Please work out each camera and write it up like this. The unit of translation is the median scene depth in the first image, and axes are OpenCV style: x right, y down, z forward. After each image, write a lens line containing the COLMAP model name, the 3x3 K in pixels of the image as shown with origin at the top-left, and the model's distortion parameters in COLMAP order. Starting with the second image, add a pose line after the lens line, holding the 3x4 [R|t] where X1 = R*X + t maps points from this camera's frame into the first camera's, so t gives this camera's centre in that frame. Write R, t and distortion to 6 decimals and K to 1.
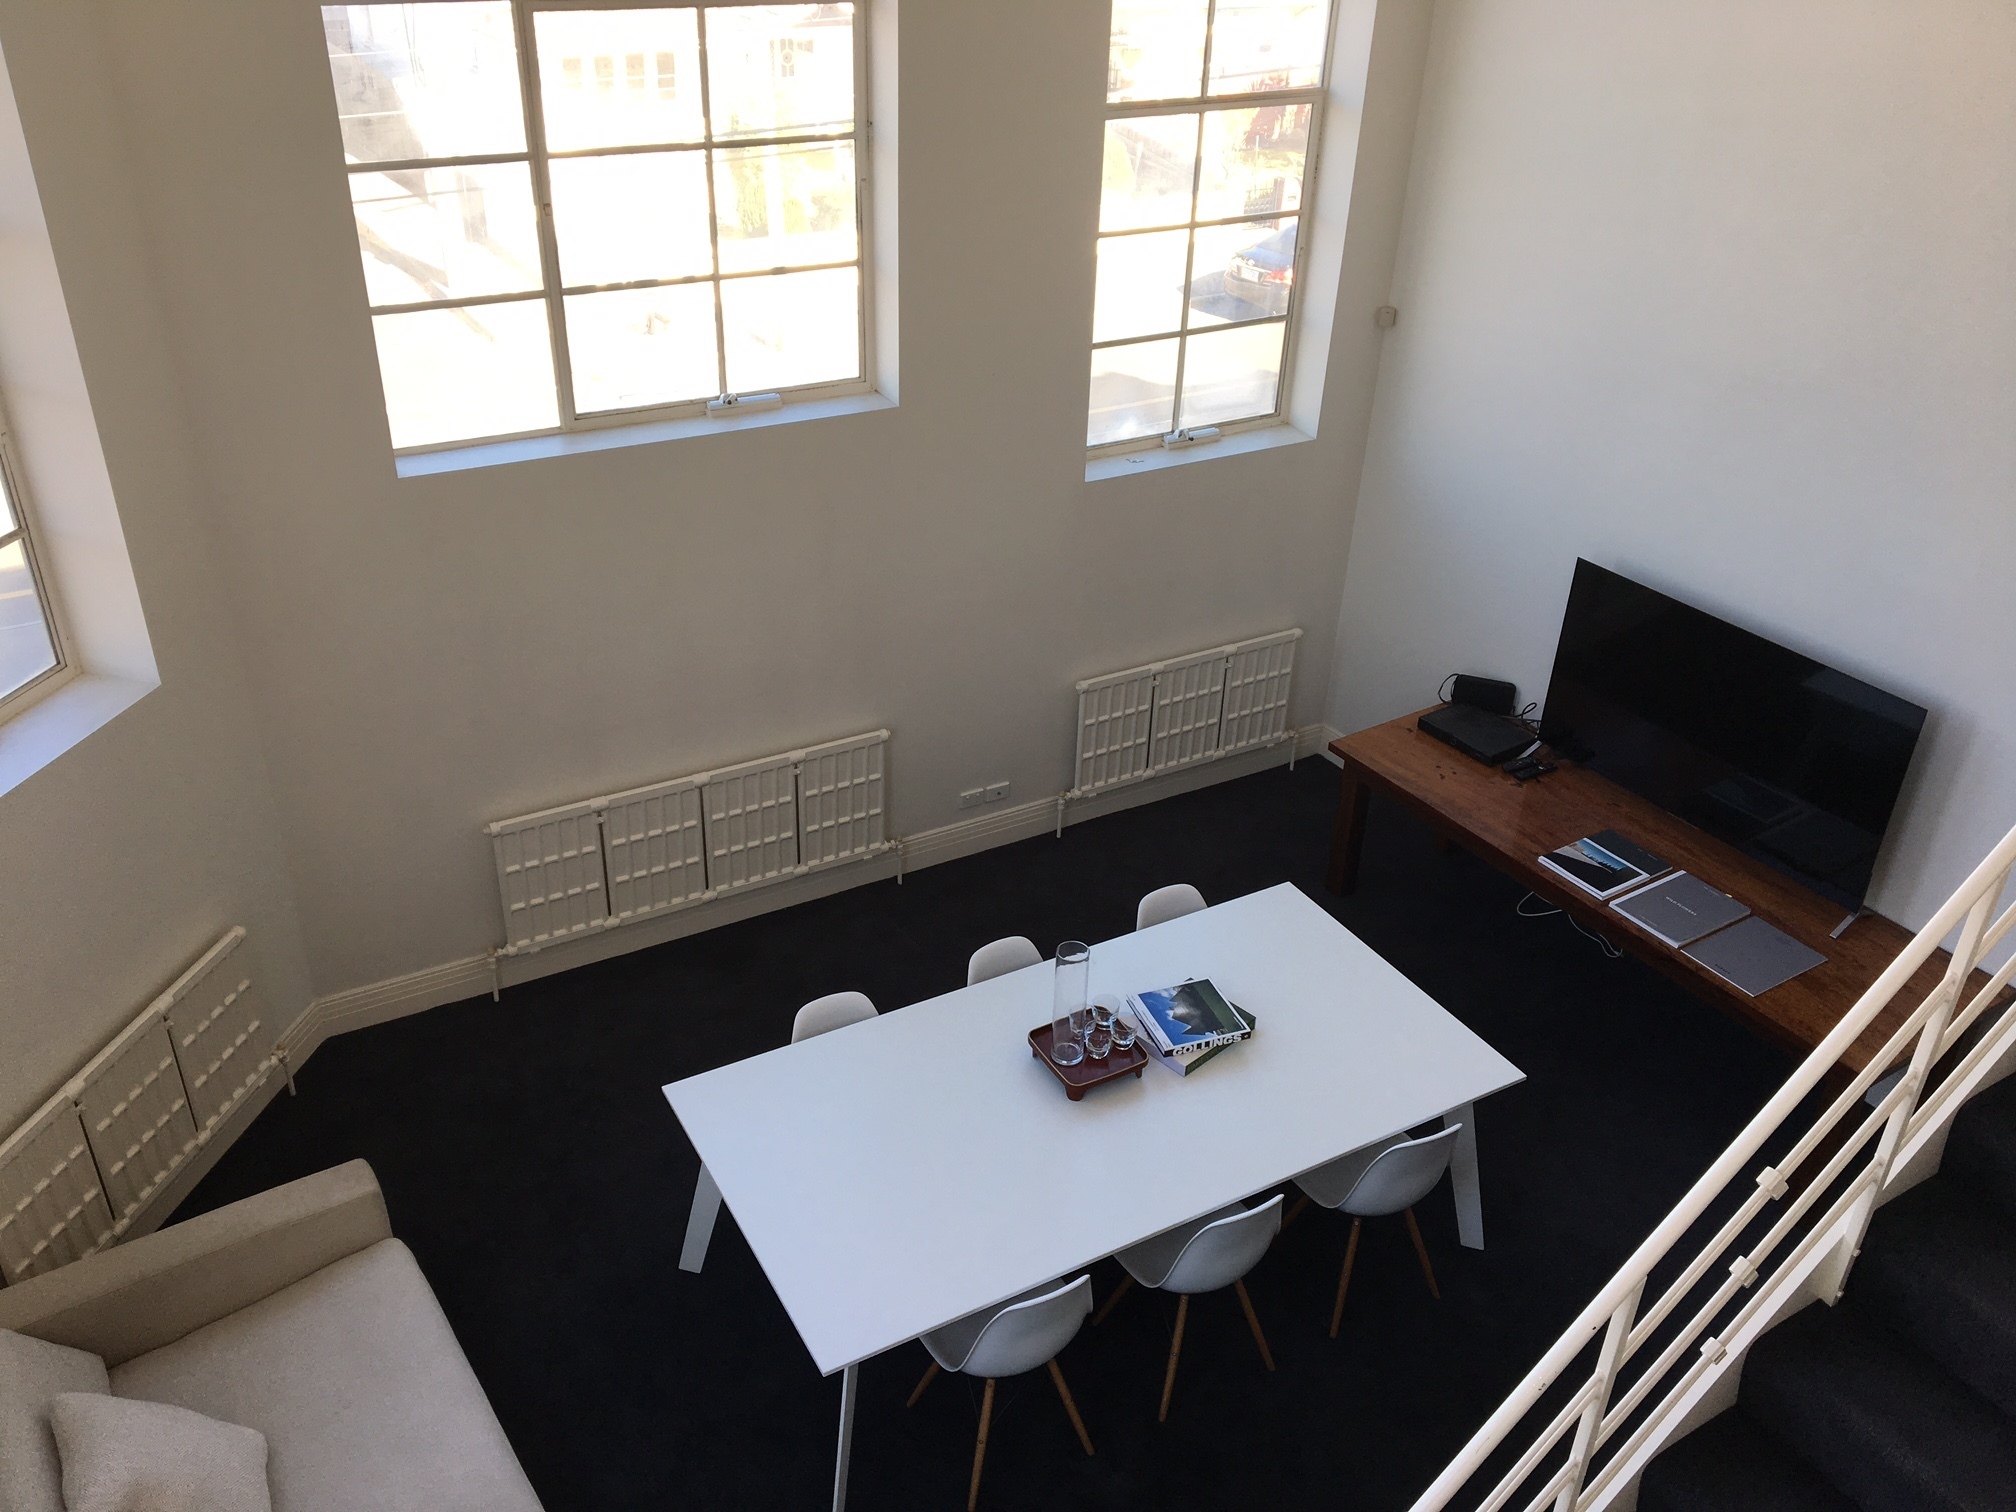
lens RADIAL K [[1688.3, 0, 1008.0], [0, 1688.3, 756.0], [0, 0, 1]] dist [0.004543, 0.001035]
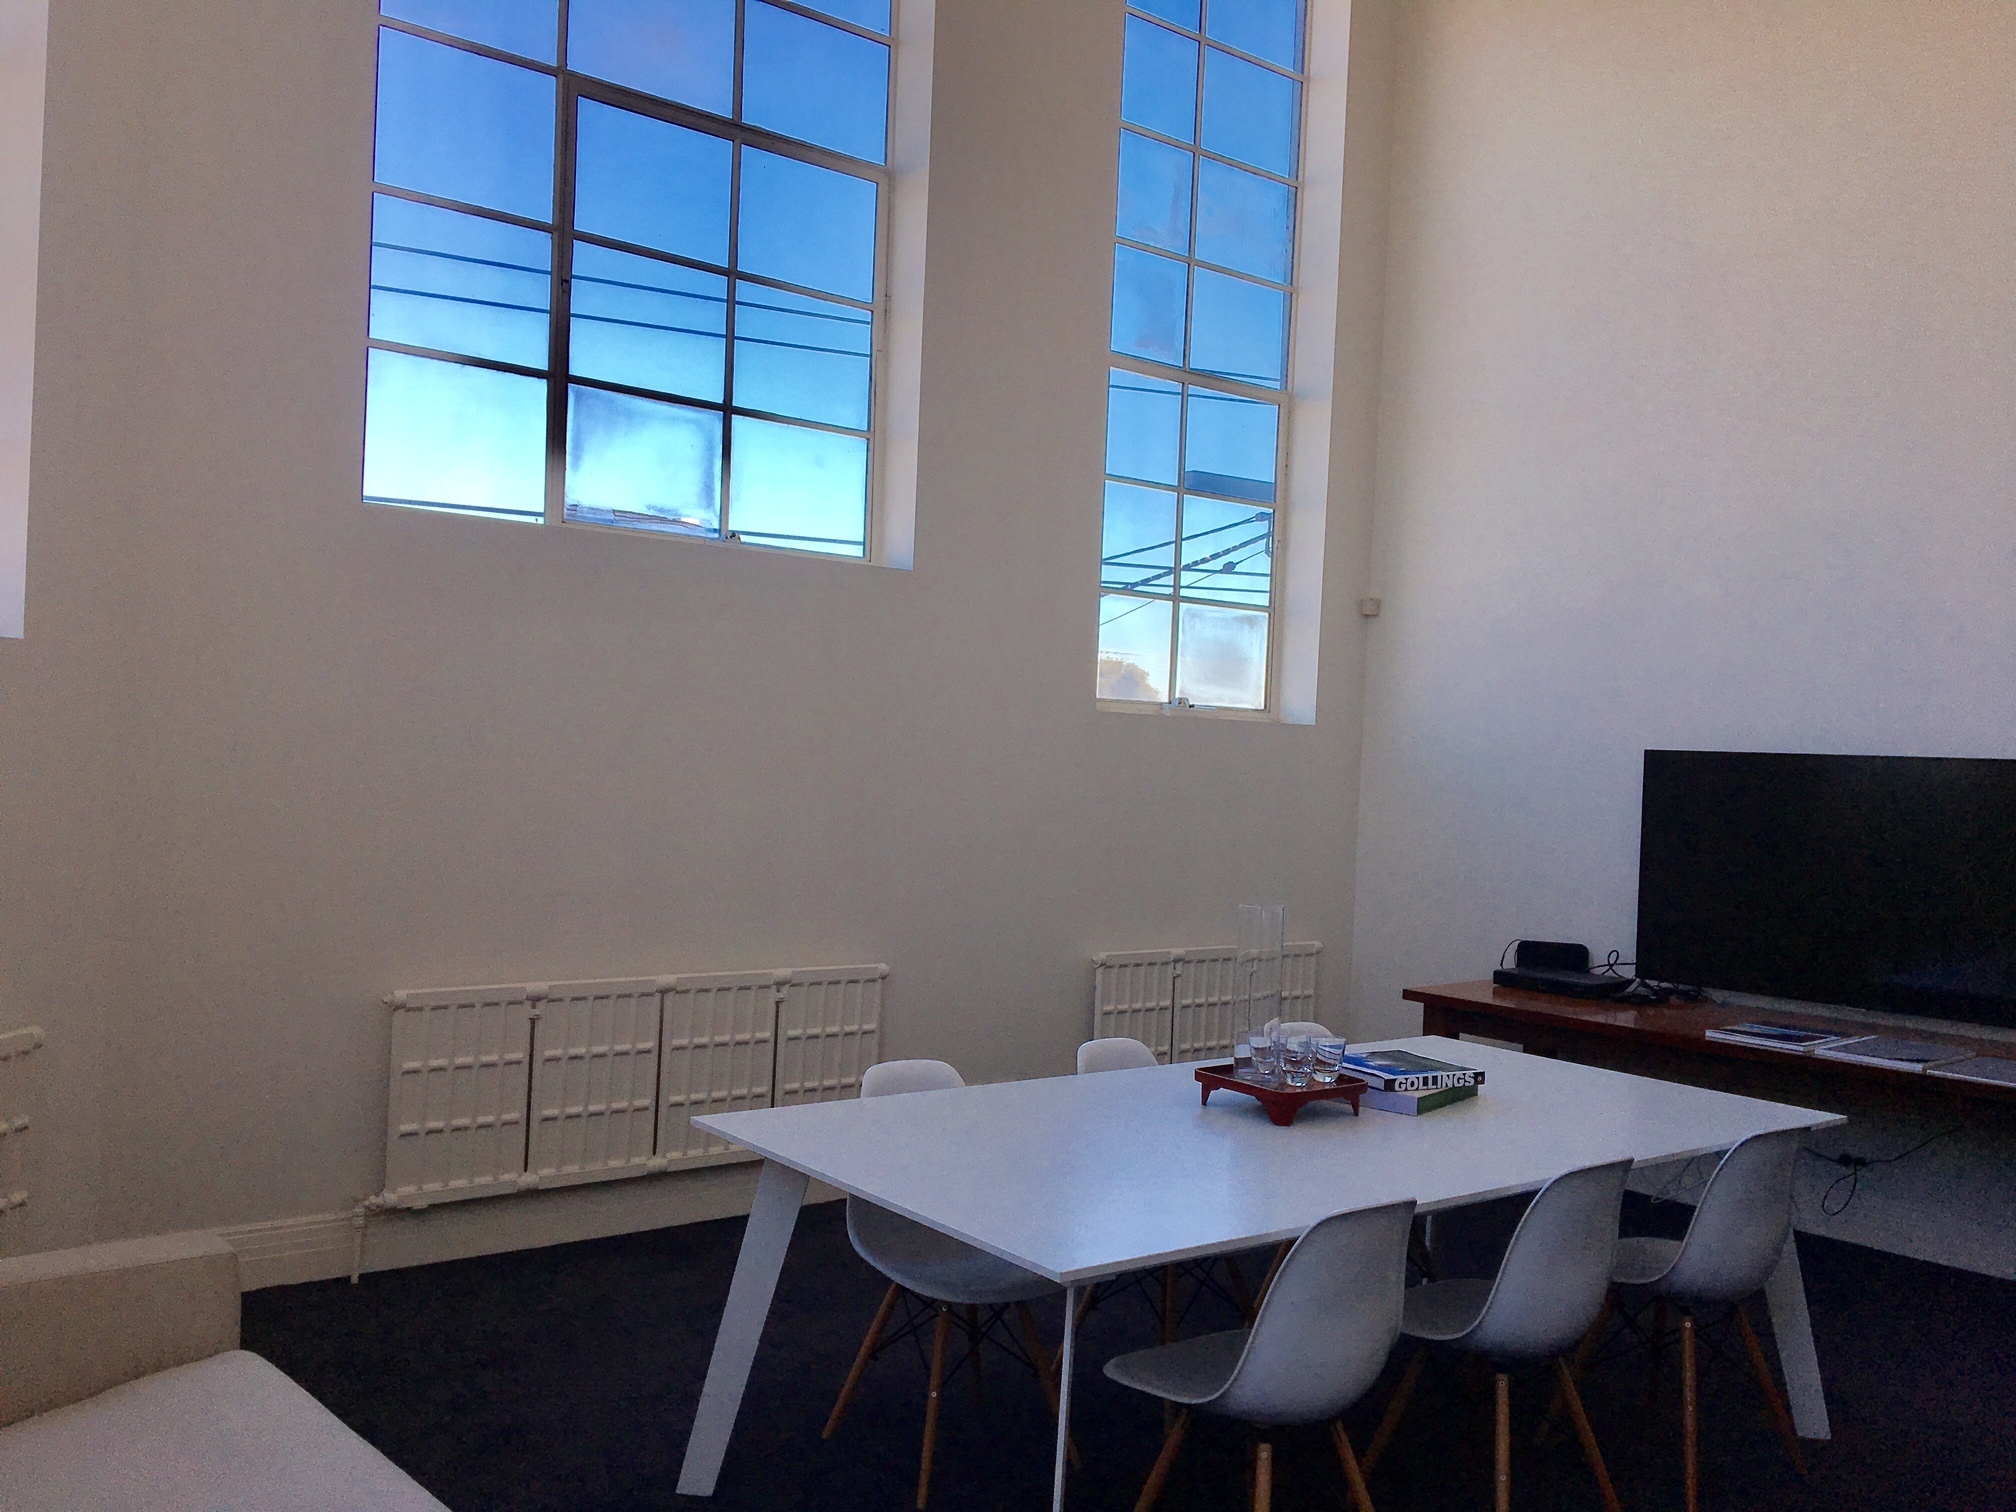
lens RADIAL K [[1707.3, 0, 1008.0], [0, 1707.3, 756.0], [0, 0, 1]] dist [0.001354, 0.005392]
pose [[0.989416, 0.008196, 0.144873, -0.139210], [0.064742, 0.868581, -0.491300, 0.318856], [-0.129860, 0.495479, 0.858858, 0.249889]]
